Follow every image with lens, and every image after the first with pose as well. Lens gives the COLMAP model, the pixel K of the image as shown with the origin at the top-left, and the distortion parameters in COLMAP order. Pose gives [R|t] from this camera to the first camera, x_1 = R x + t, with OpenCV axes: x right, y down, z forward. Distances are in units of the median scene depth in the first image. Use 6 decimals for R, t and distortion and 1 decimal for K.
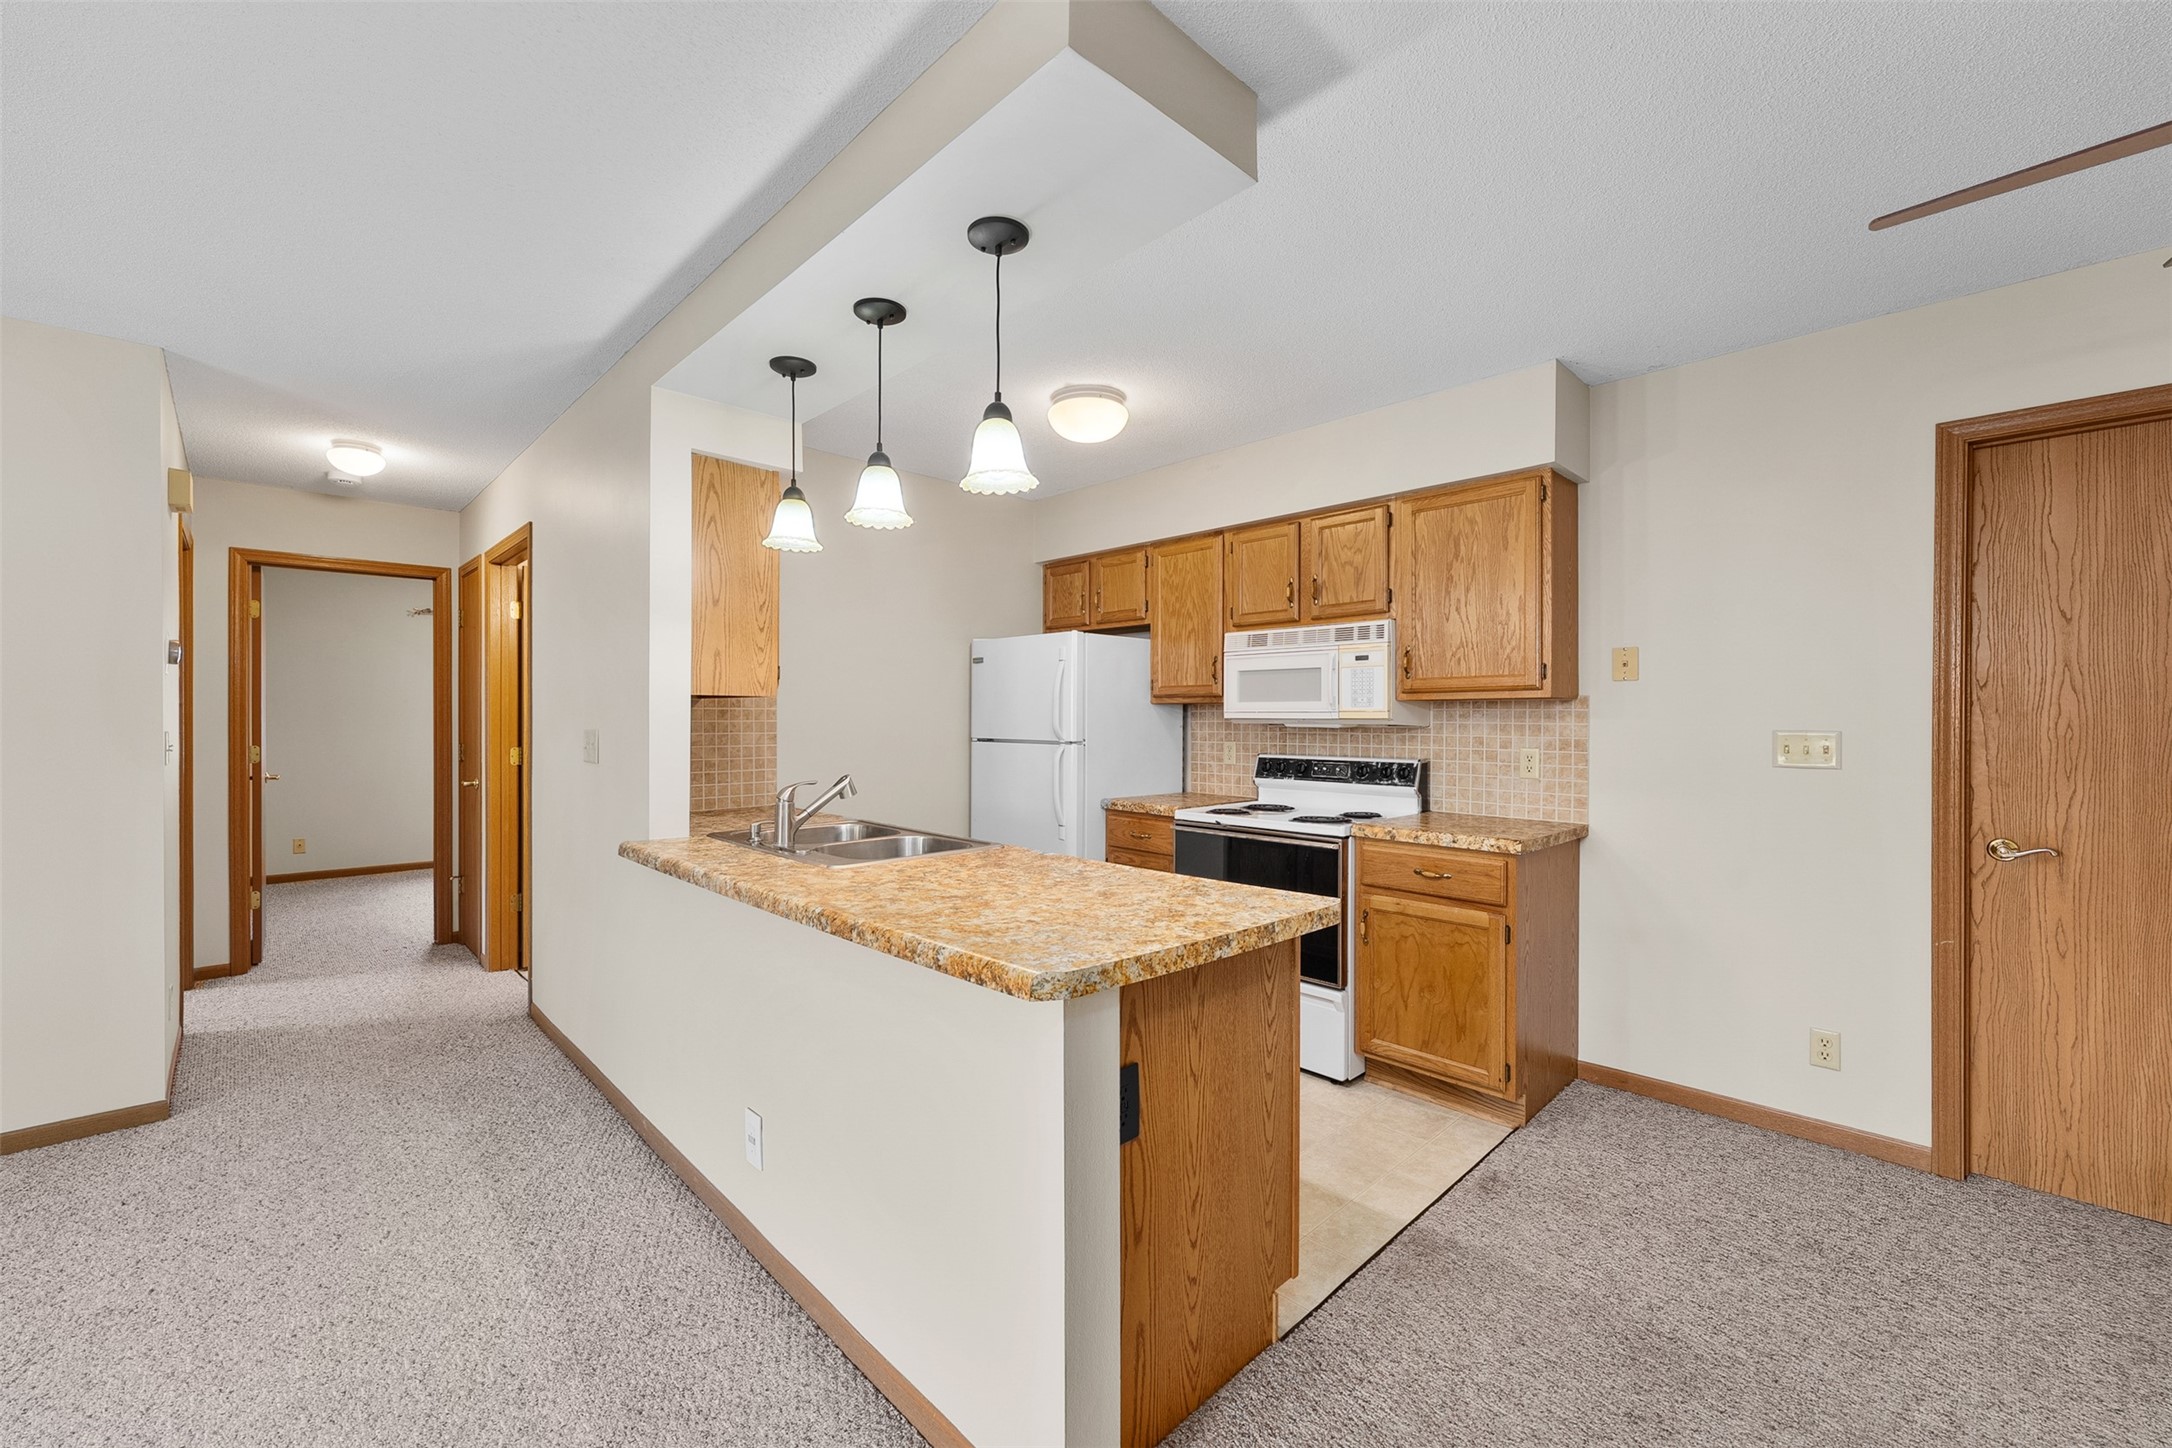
lens RADIAL K [[867.2, 0, 1081.2], [0, 867.2, 720.4], [0, 0, 1]] dist [-0.001118, -0.000457]
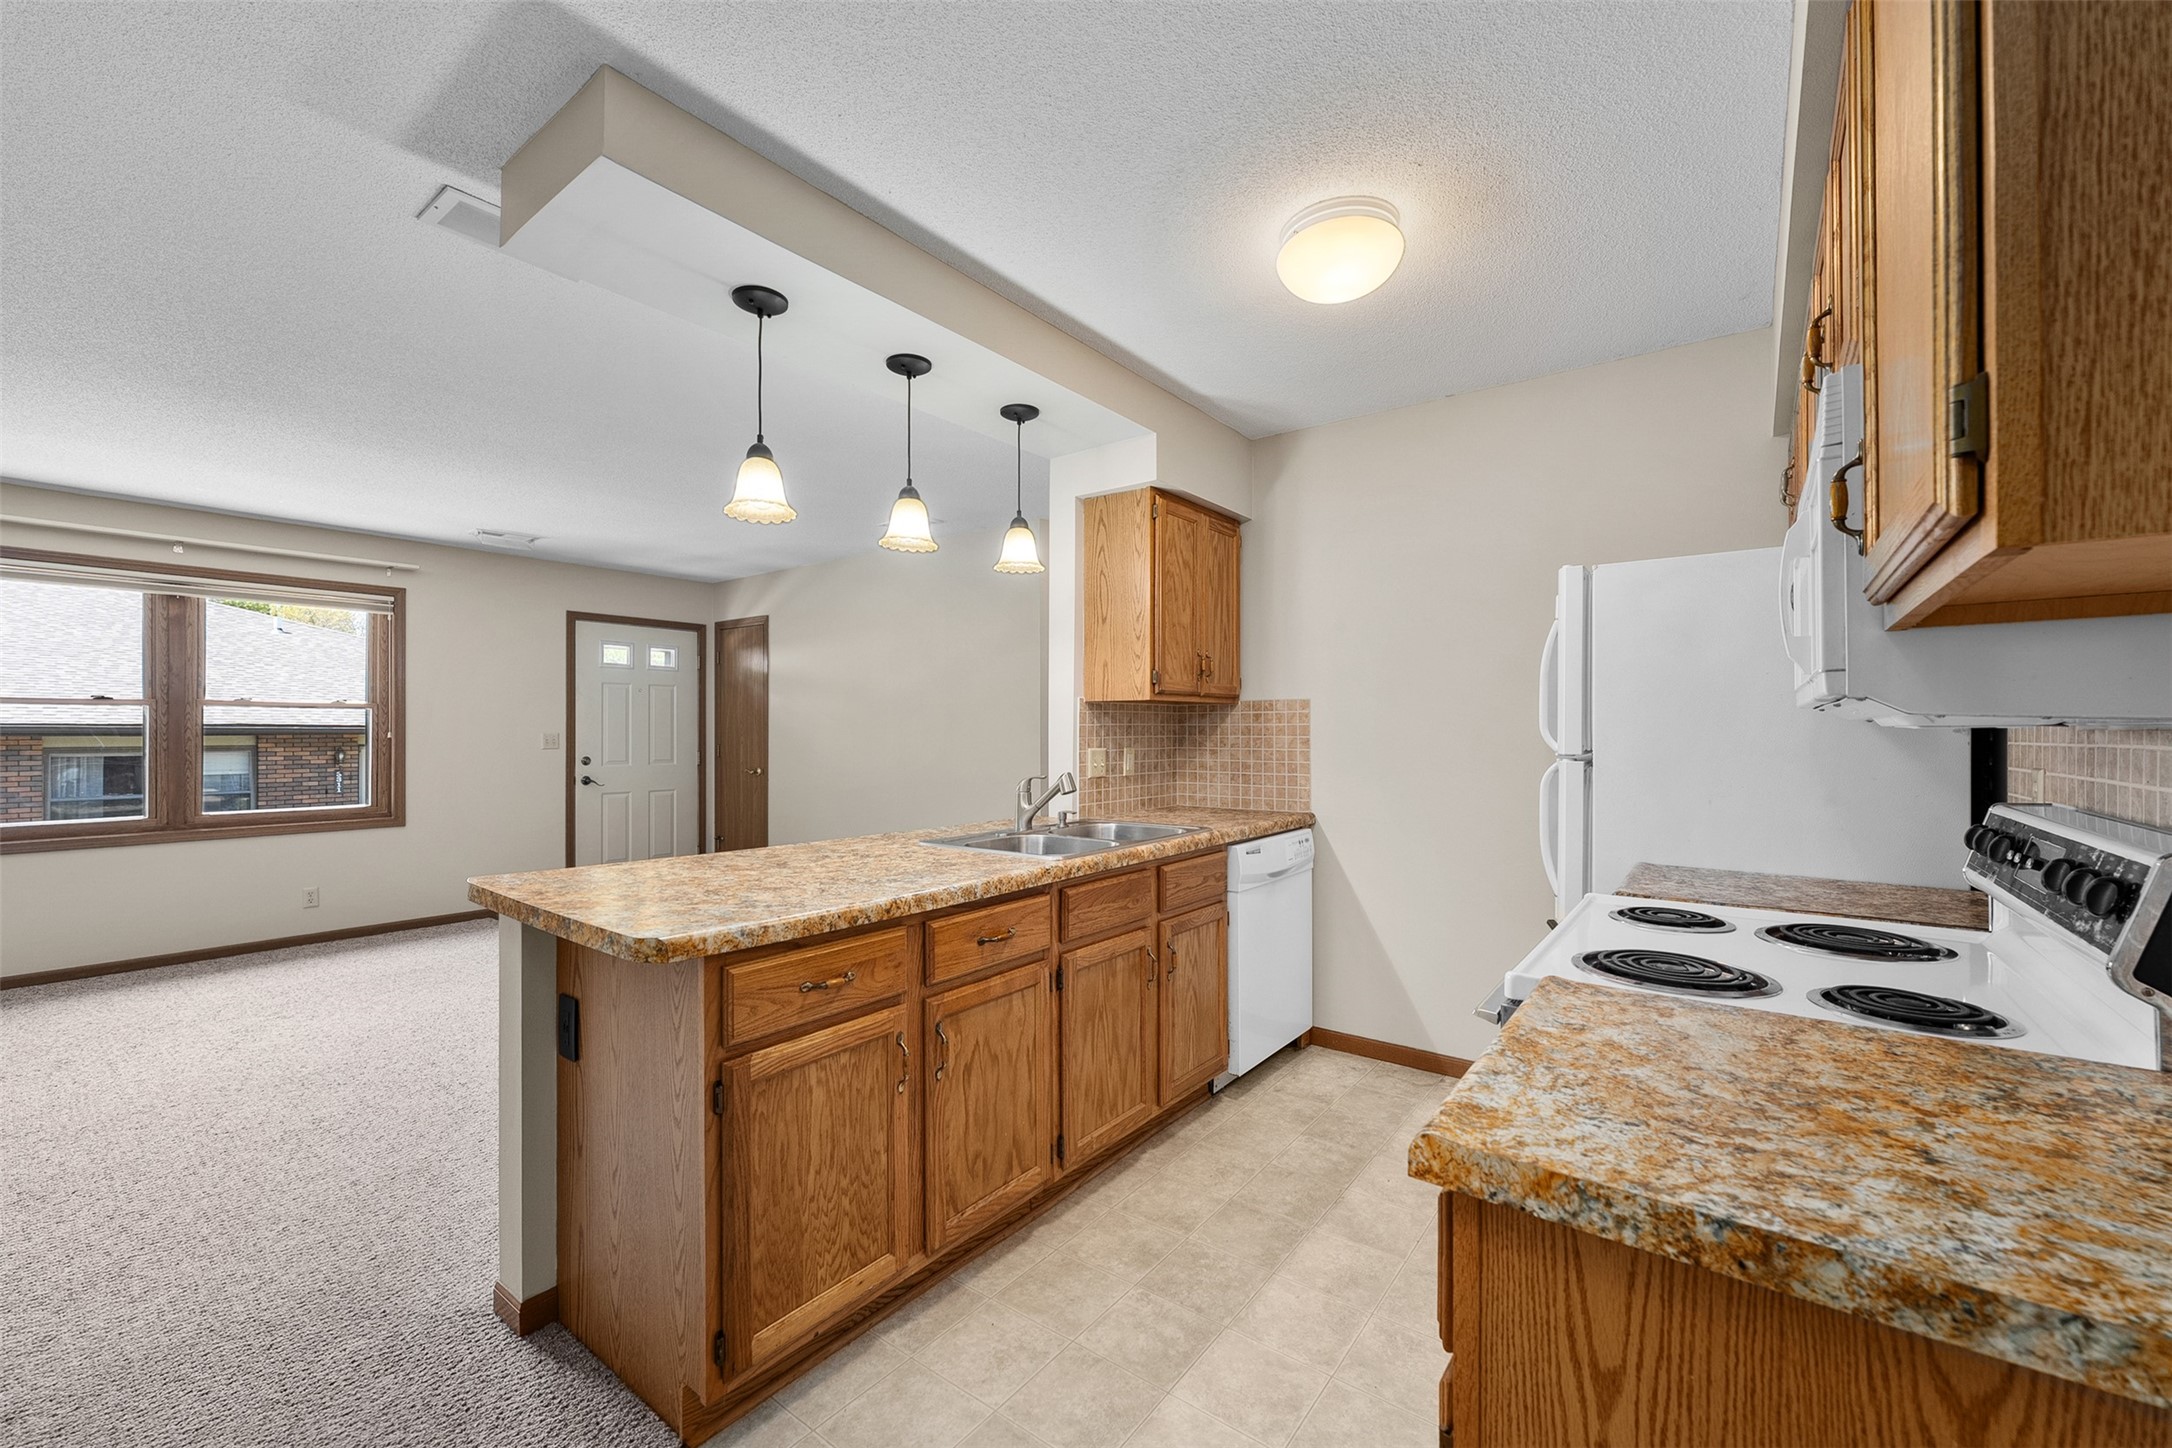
lens RADIAL K [[867.2, 0, 1088.7], [0, 867.2, 733.4], [0, 0, 1]] dist [-0.001118, -0.000457]
pose [[0.152250, 0.000970, -0.988342, 0.601334], [-0.002452, 0.999997, 0.000604, 0.011649], [0.988339, 0.002332, 0.152252, 0.675083]]
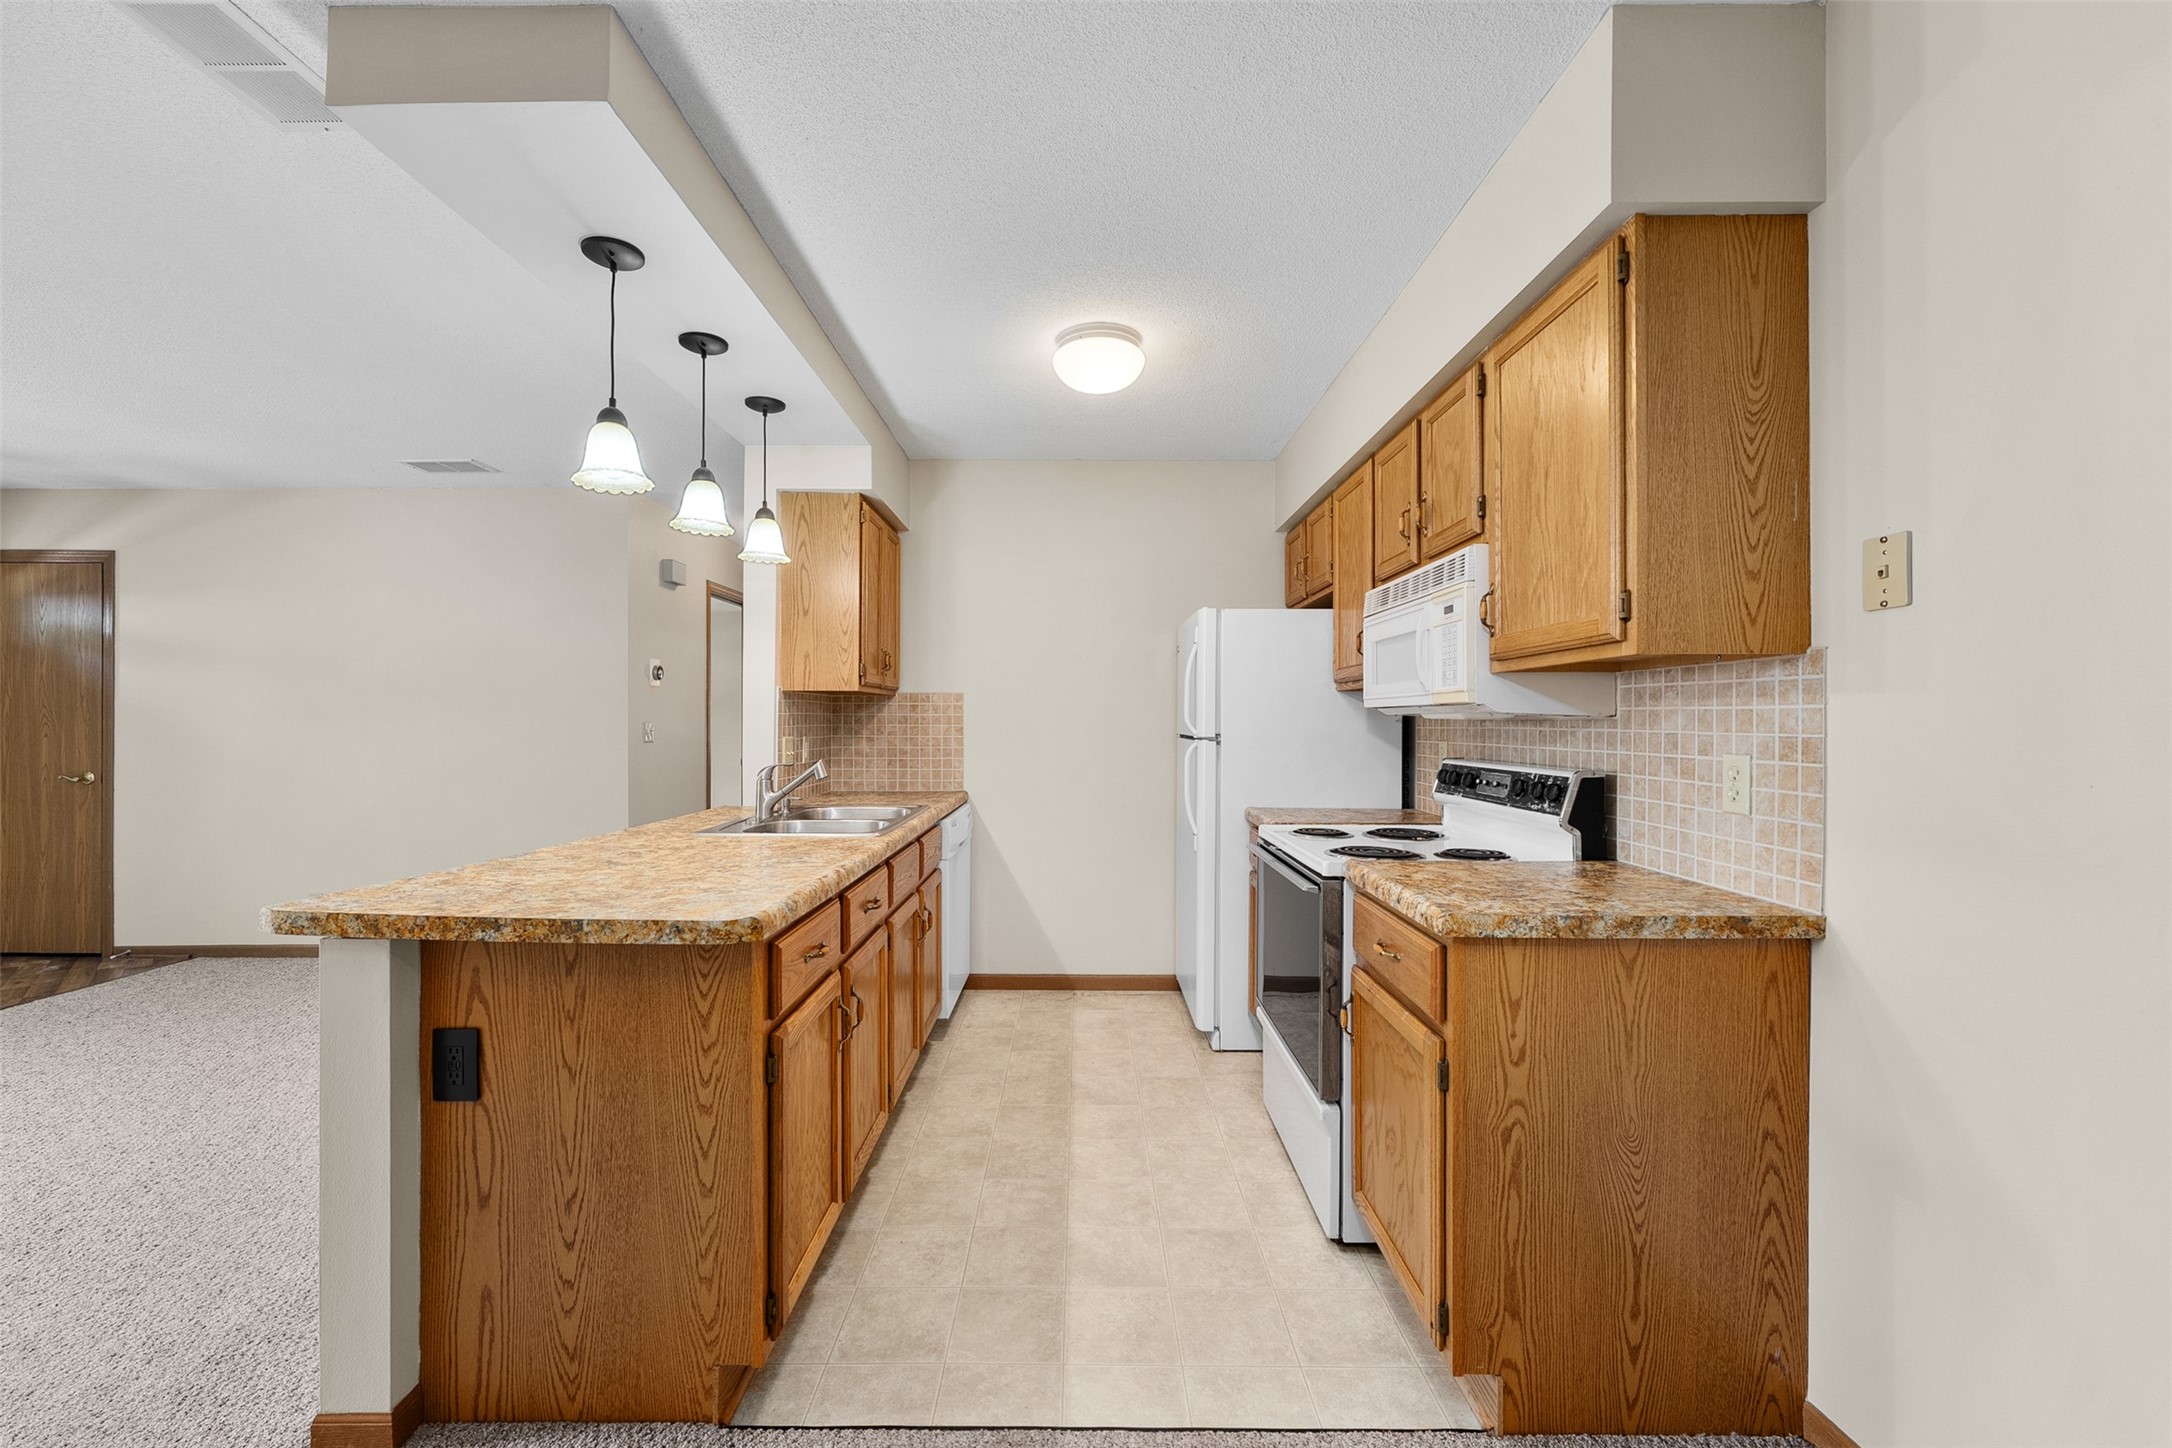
lens RADIAL K [[867.2, 0, 1079.5], [0, 867.2, 725.5], [0, 0, 1]] dist [-0.001118, -0.000457]
pose [[0.716381, 0.002151, -0.697706, 0.575432], [-0.003077, 0.999995, -0.000076, 0.015083], [0.697703, 0.002202, 0.716384, 0.341349]]
